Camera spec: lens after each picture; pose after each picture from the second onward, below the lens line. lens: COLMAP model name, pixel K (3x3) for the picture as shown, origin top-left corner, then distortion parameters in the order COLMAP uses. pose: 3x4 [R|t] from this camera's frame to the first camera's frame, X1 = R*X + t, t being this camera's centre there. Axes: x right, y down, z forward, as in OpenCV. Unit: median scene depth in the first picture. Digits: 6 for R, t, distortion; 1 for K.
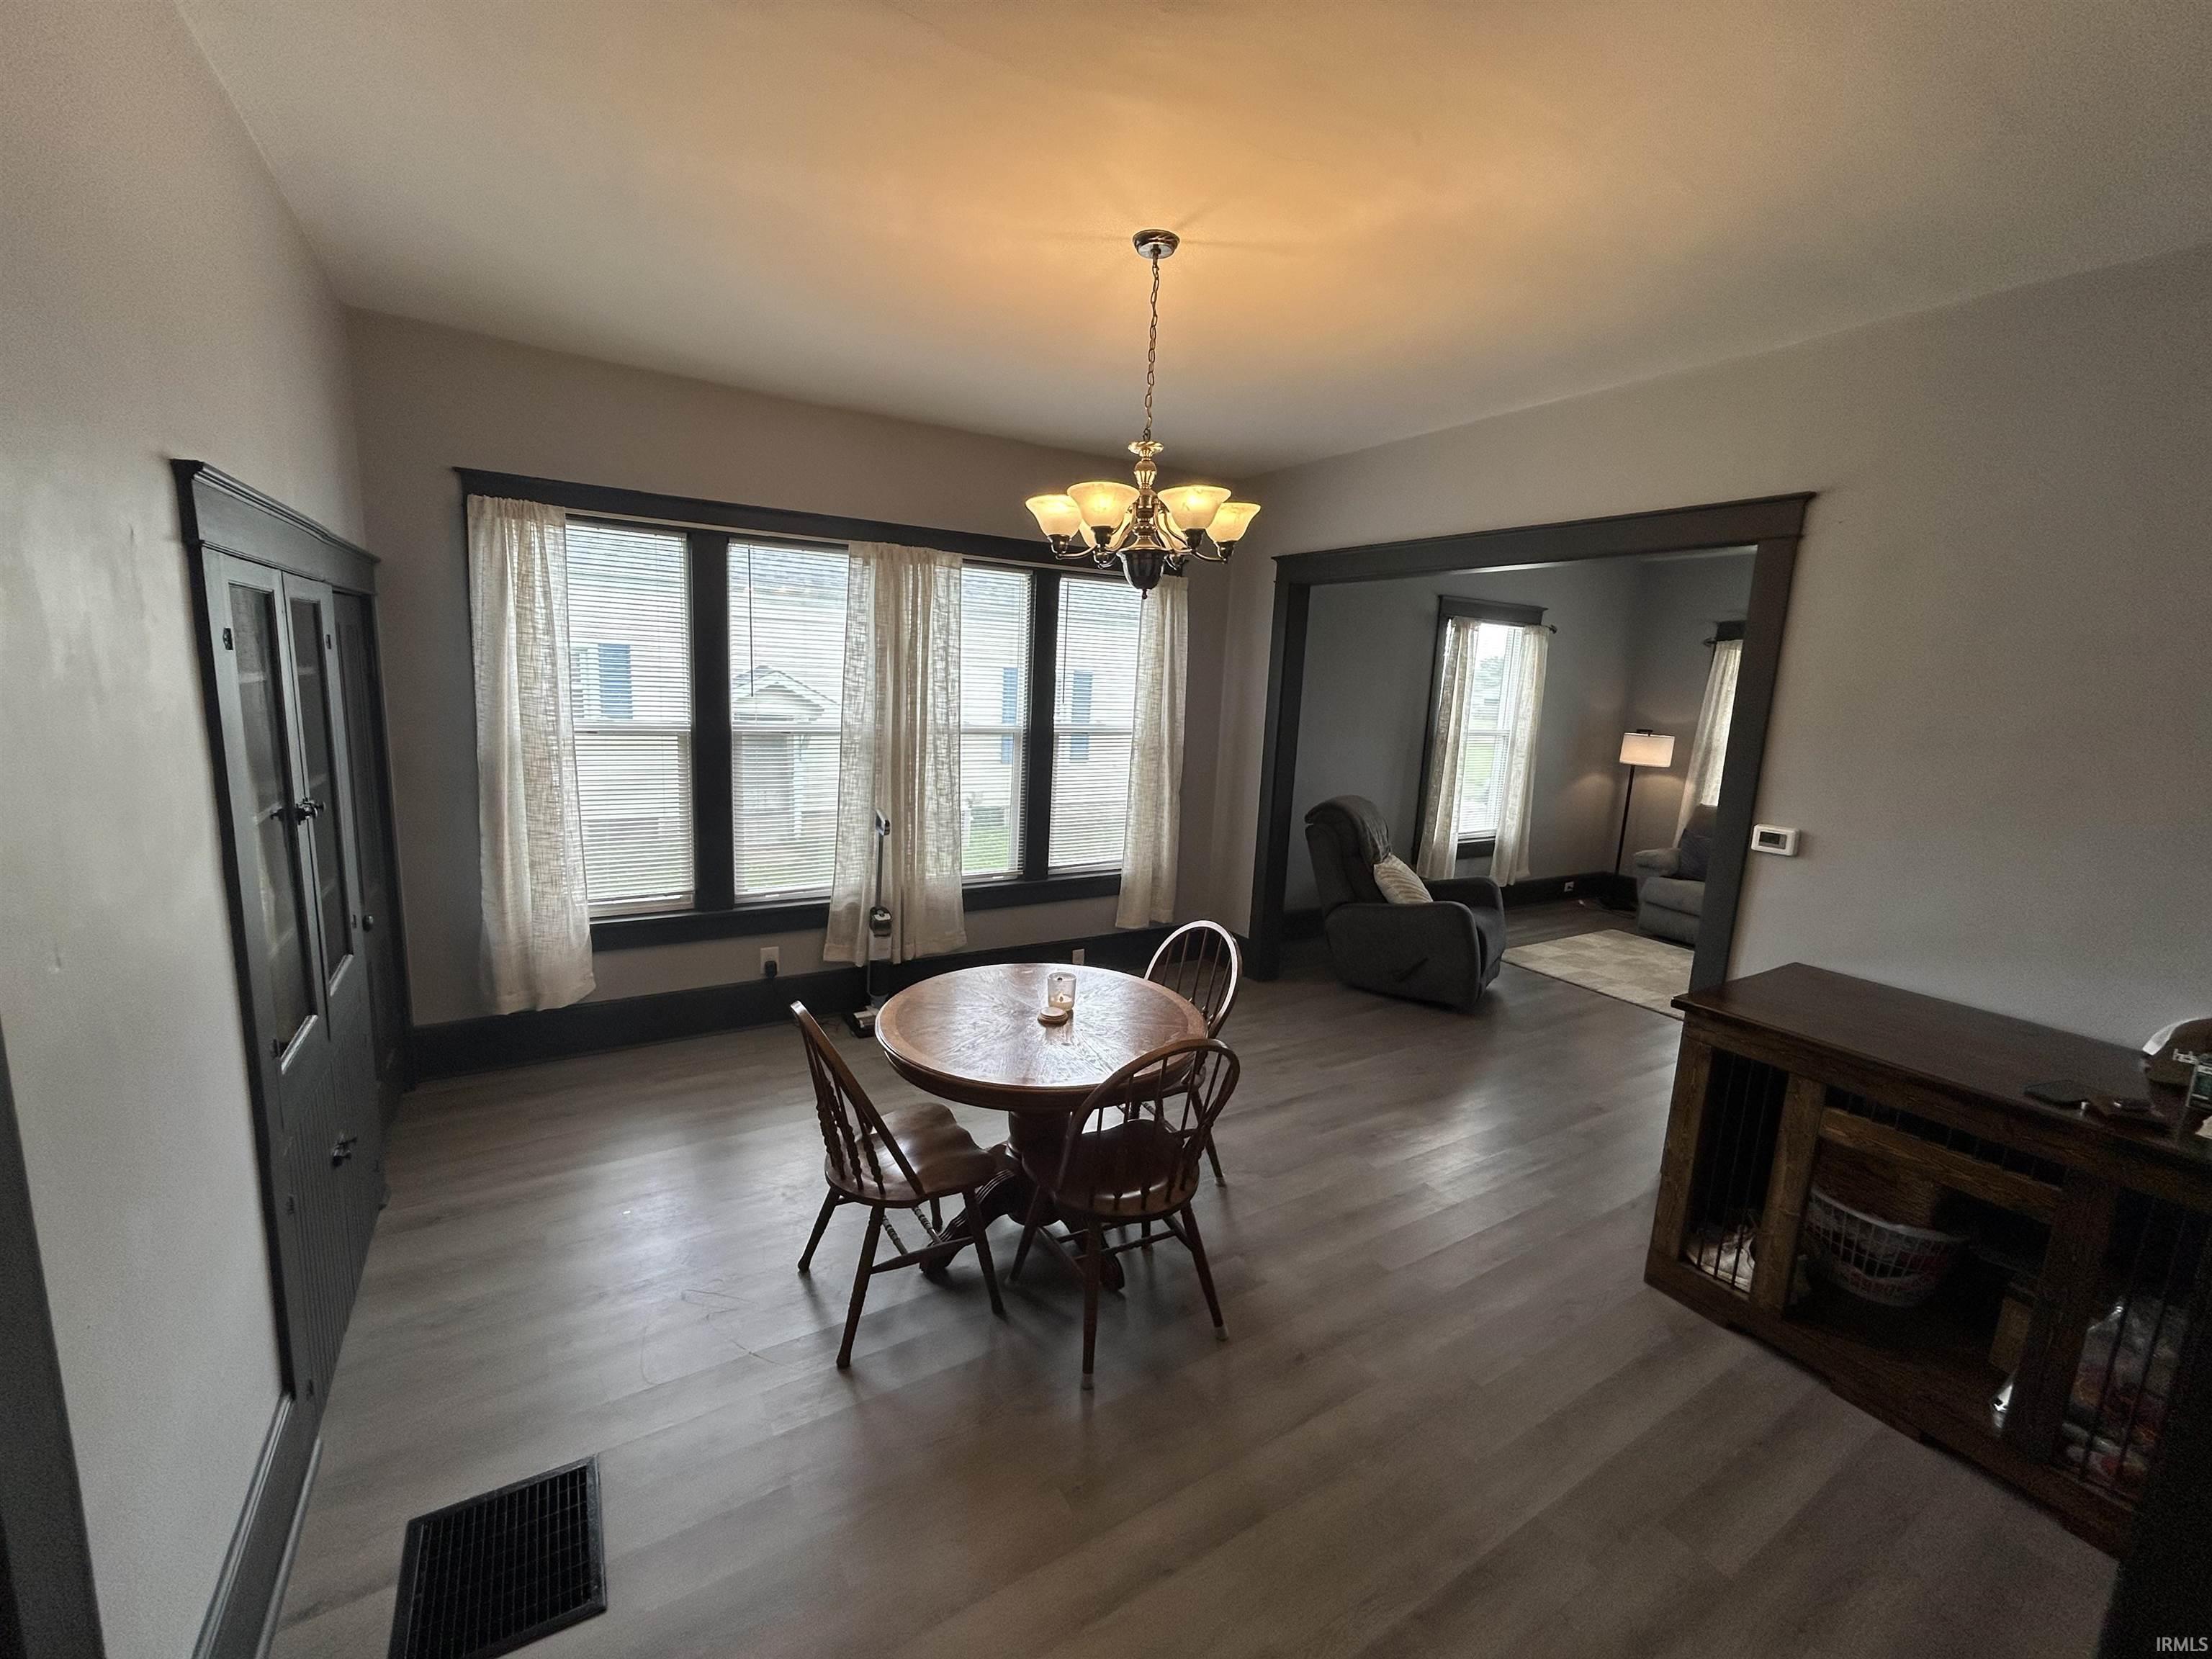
lens RADIAL K [[898.0, 0, 1106.0], [0, 898.0, 829.5], [0, 0, 1]] dist [-0.001027, -0.000175]
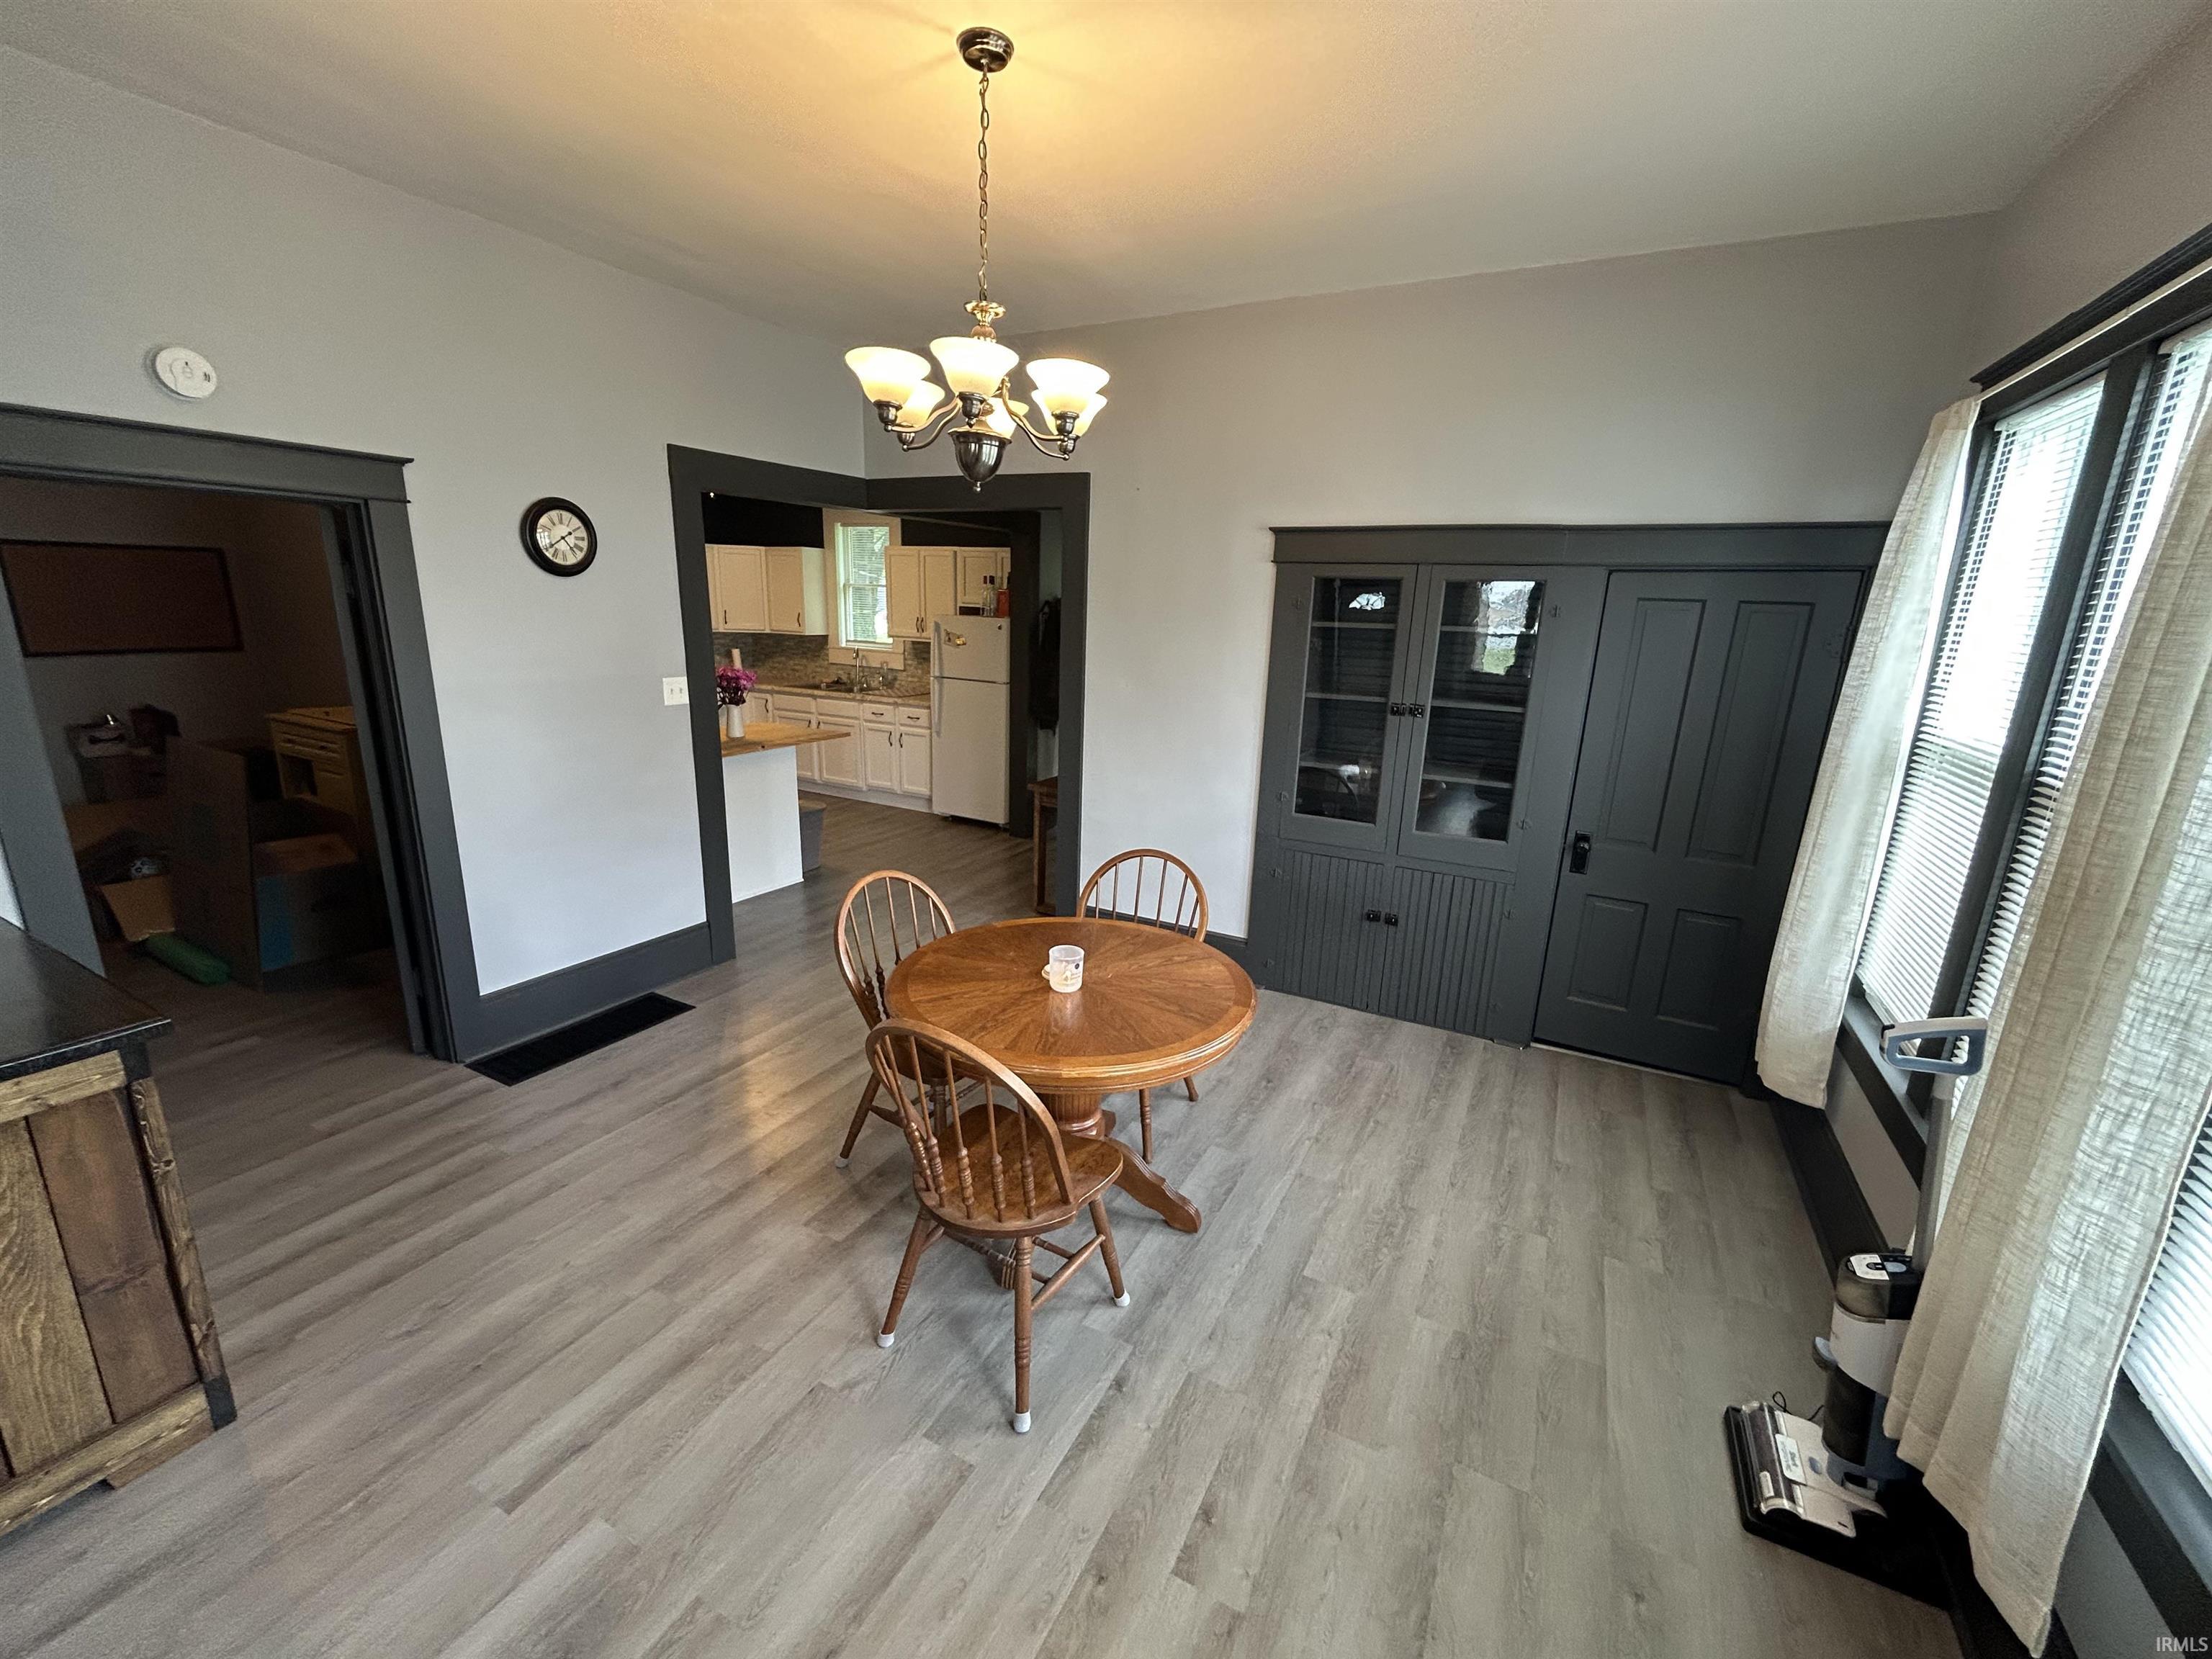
lens RADIAL K [[898.0, 0, 1106.0], [0, 898.0, 829.5], [0, 0, 1]] dist [-0.001027, -0.000175]
pose [[-0.860463, 0.053000, -0.506749, 0.417651], [-0.157851, 0.917912, 0.364034, -0.313857], [0.484444, 0.393228, -0.781464, 1.986406]]
